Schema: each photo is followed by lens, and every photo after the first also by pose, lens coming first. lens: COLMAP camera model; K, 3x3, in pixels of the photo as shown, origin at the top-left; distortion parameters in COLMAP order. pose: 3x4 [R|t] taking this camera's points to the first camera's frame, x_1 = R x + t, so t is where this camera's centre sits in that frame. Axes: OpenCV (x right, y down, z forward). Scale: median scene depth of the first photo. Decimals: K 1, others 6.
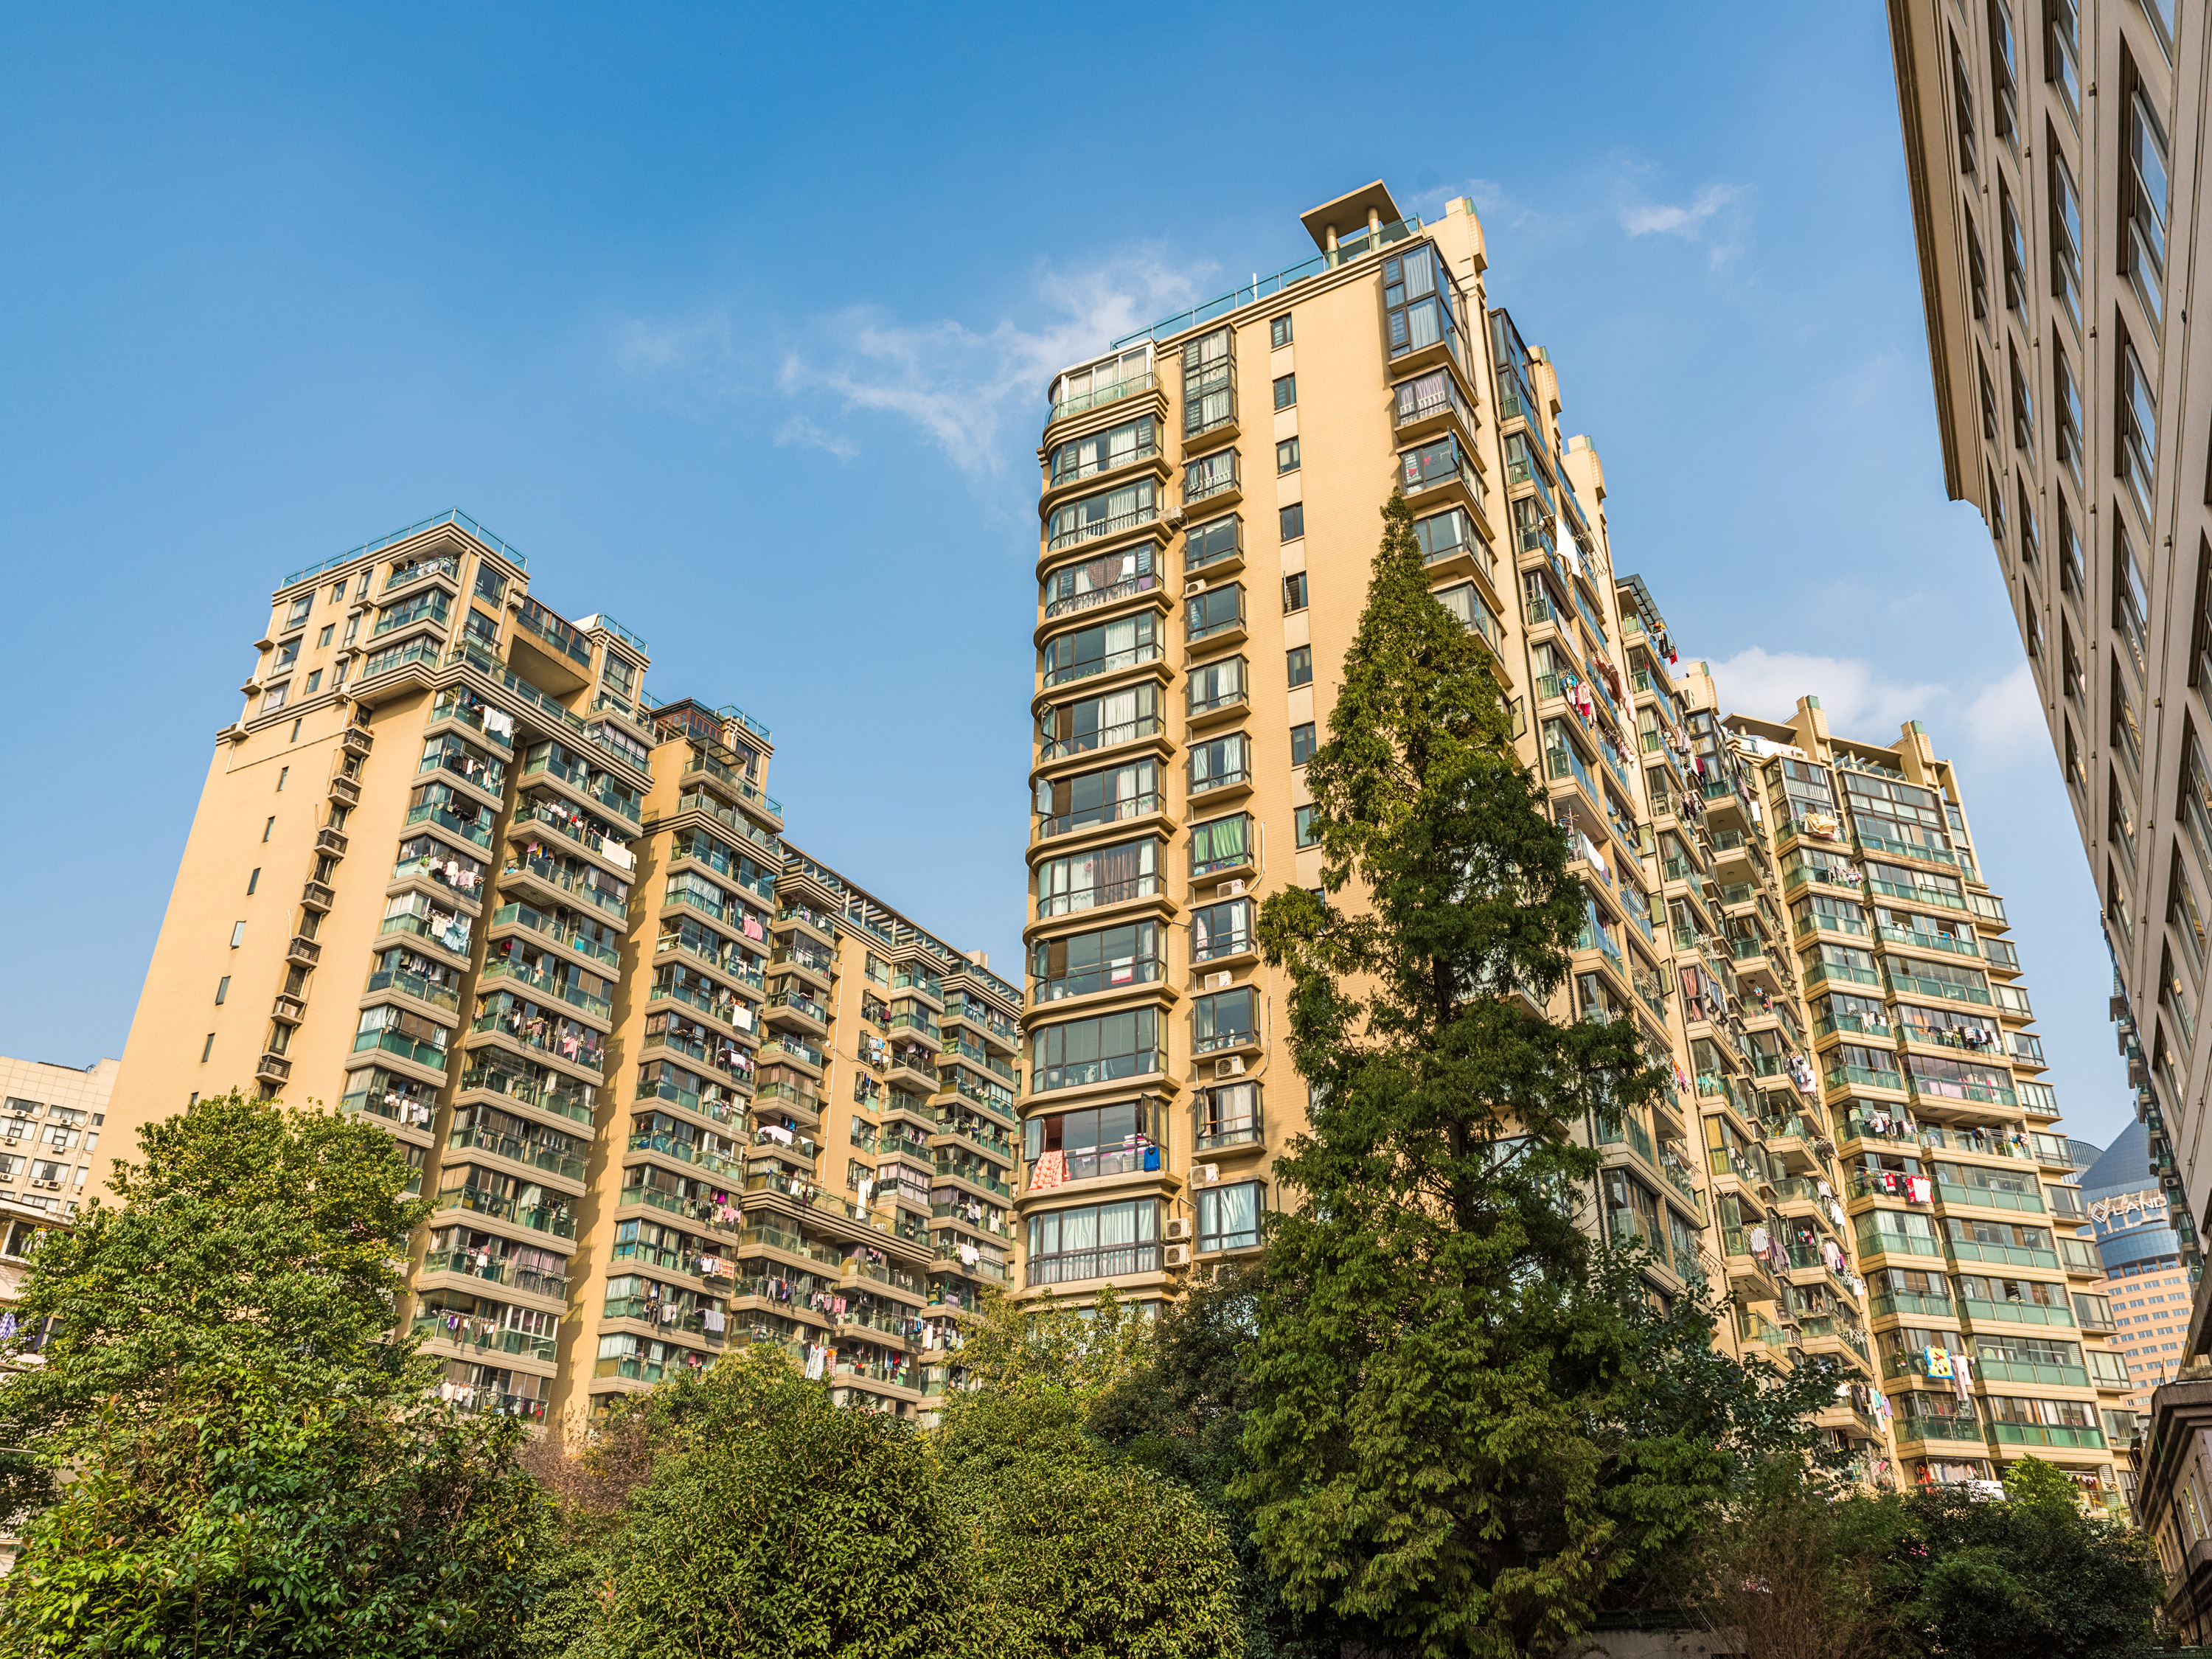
lens RADIAL K [[1657.2, 0, 1173.8], [0, 1657.2, 830.4], [0, 0, 1]] dist [0.001705, 0.001379]
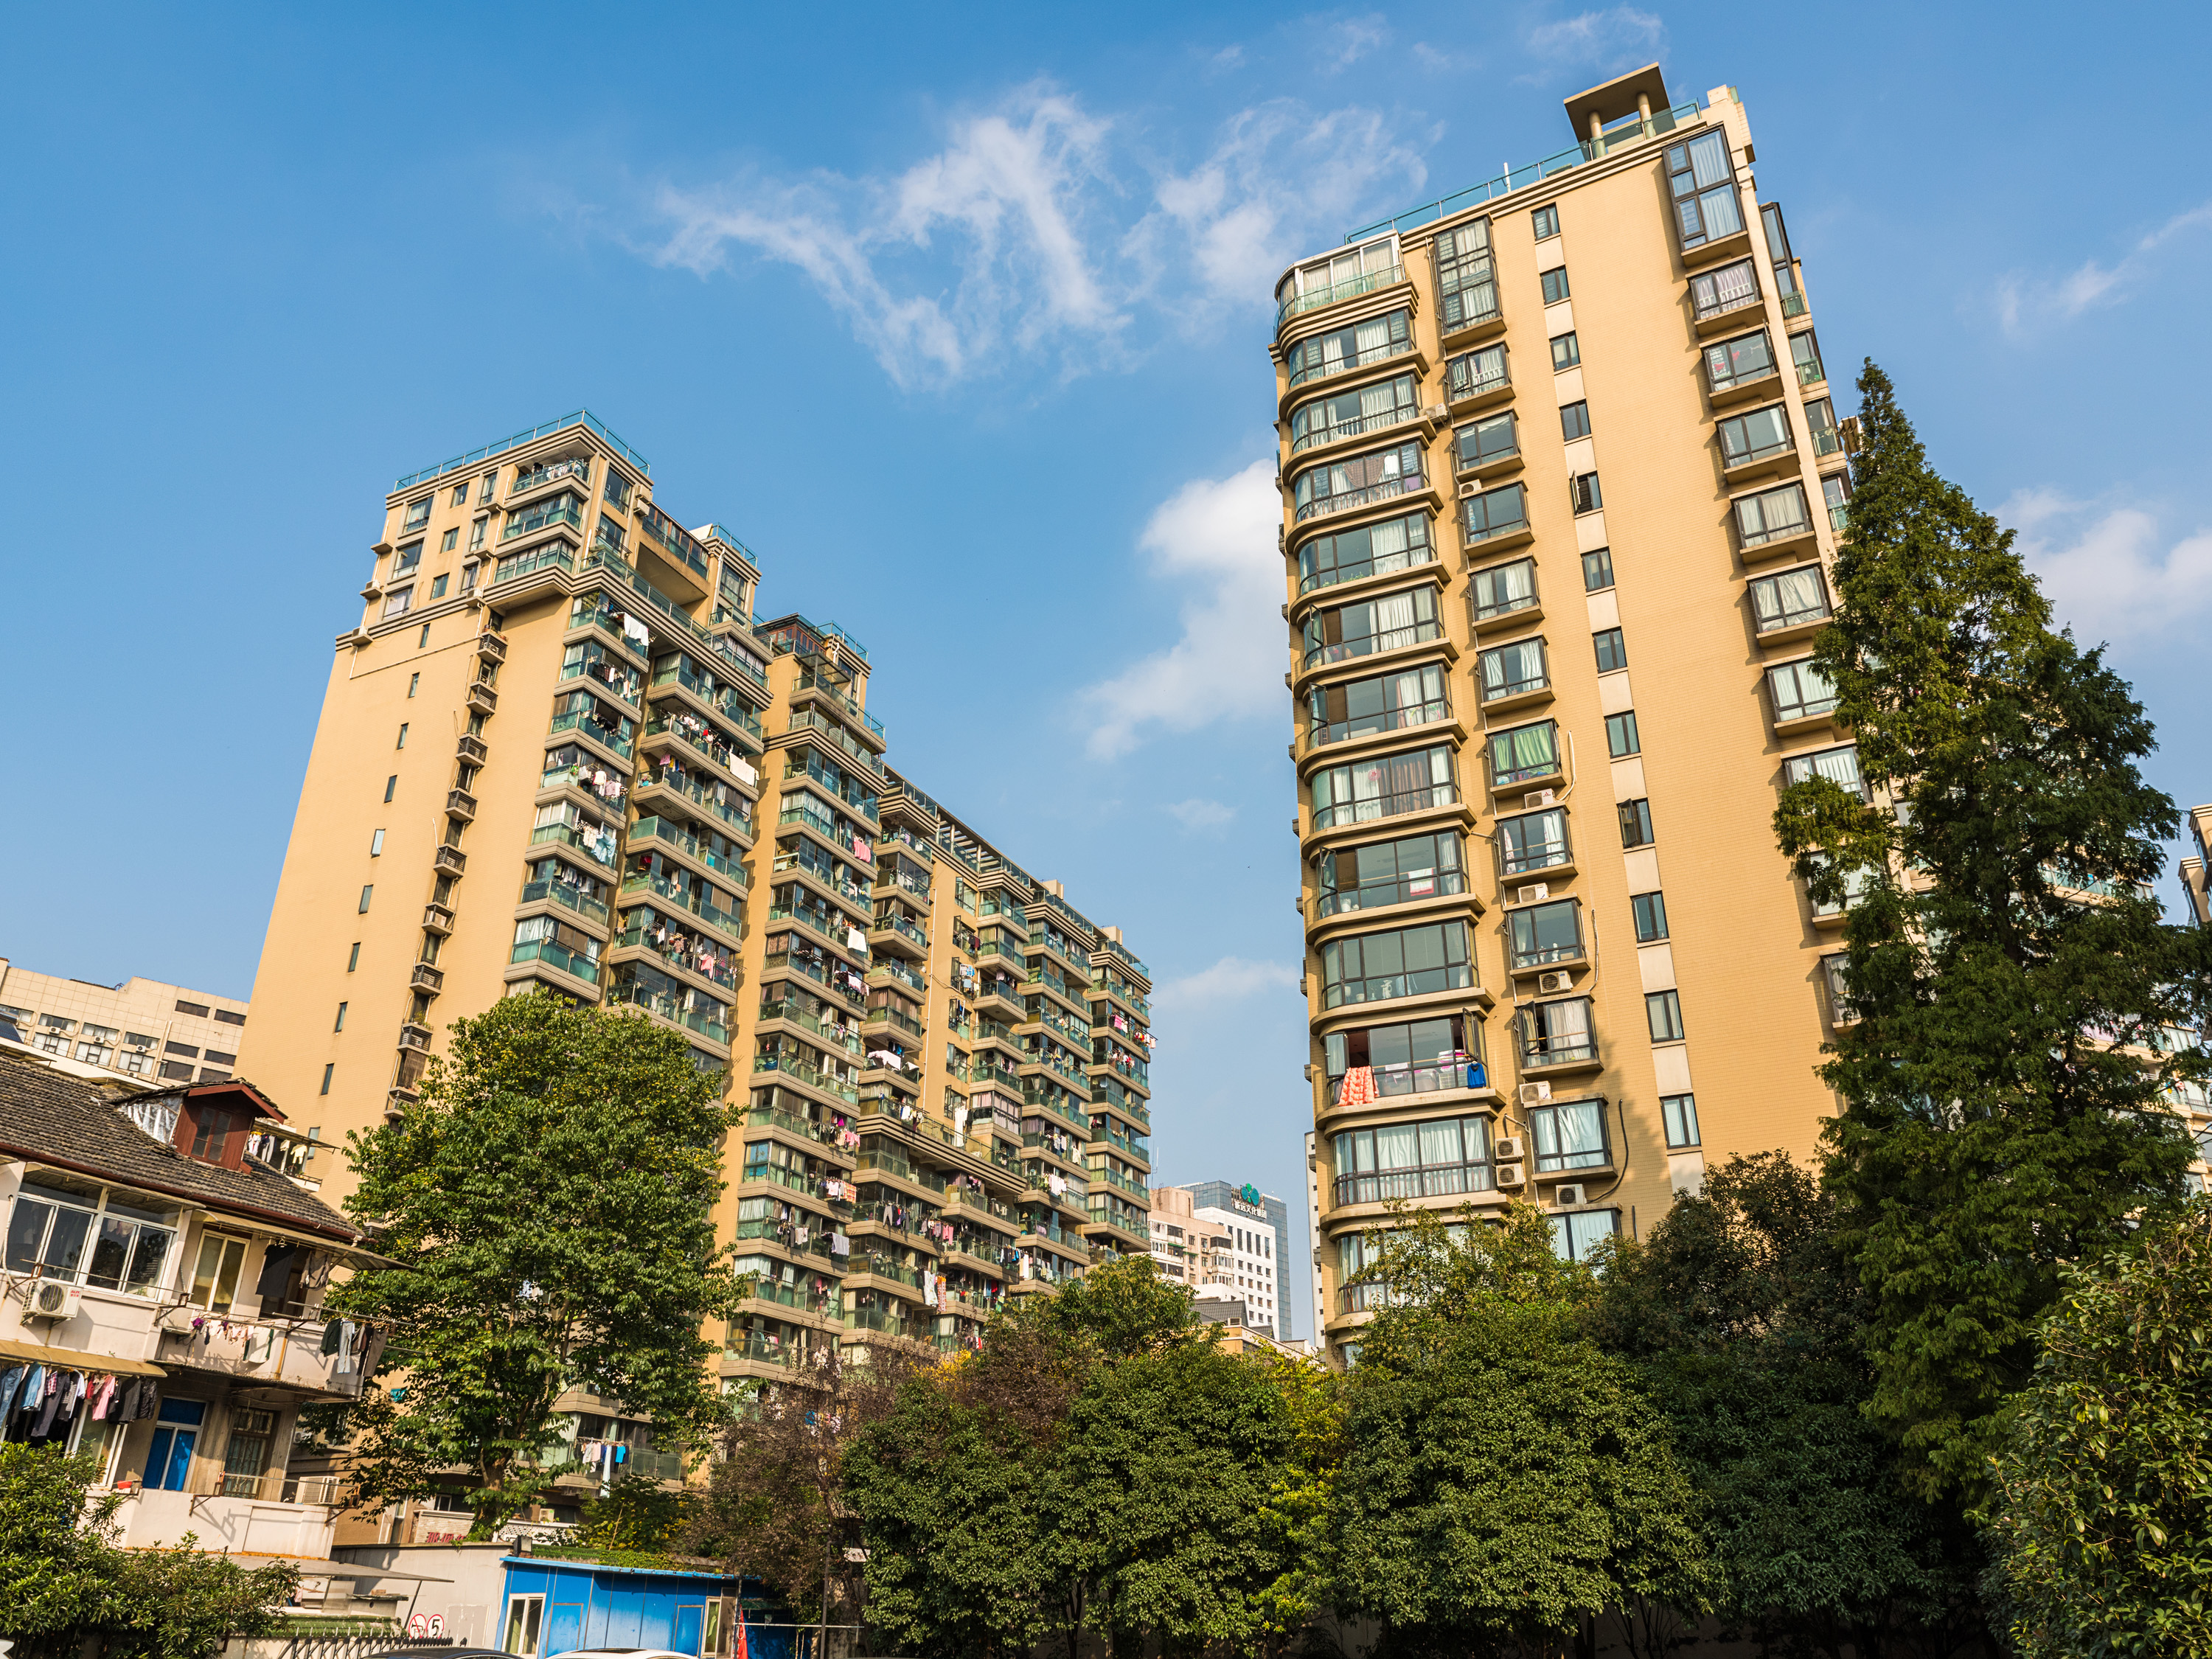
lens RADIAL K [[1656.1, 0, 1106.0], [0, 1656.1, 829.5], [0, 0, 1]] dist [-0.000249, 0.001939]
pose [[0.999854, 0.017075, 0.000466, -0.128287], [-0.017081, 0.999363, 0.031338, 0.016105], [0.000070, -0.031341, 0.999509, 0.024387]]
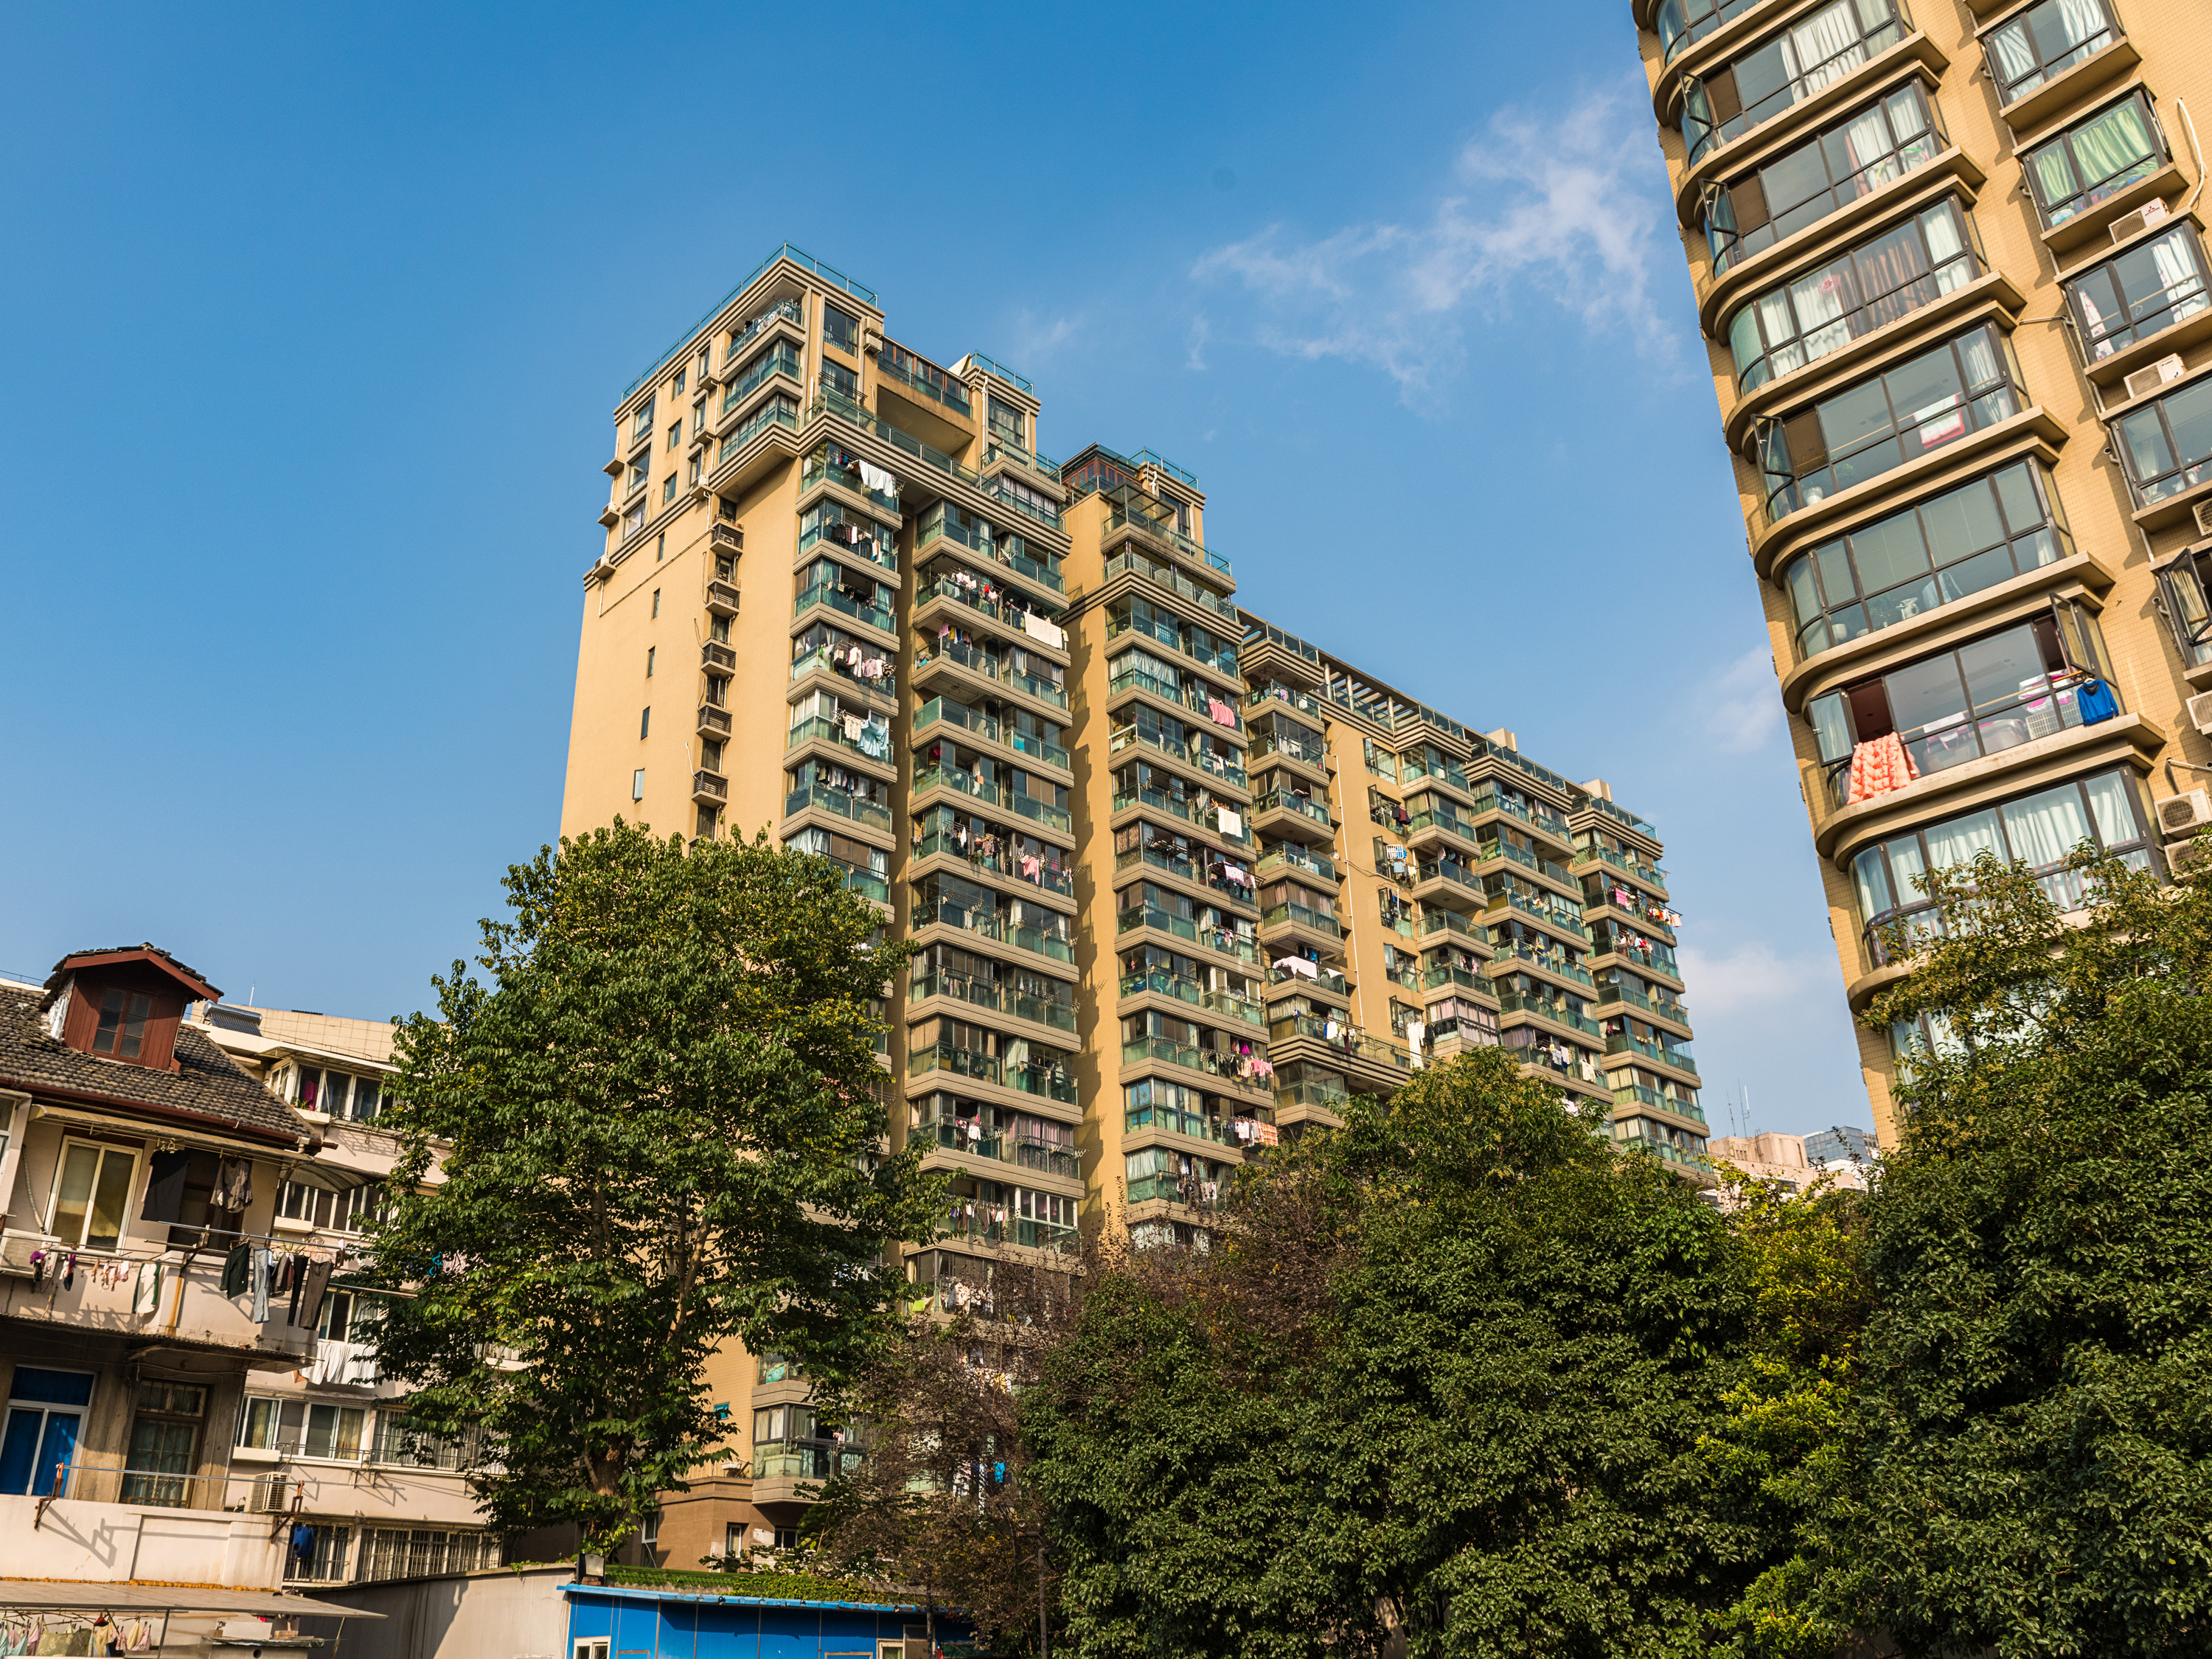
lens RADIAL K [[1837.1, 0, 971.6], [0, 1837.1, 830.2], [0, 0, 1]] dist [-0.021144, 0.012828]
pose [[0.925878, -0.153190, -0.345375, -0.085719], [0.168741, 0.985543, 0.015225, 0.093625], [0.338049, -0.072376, 0.938341, 0.172884]]
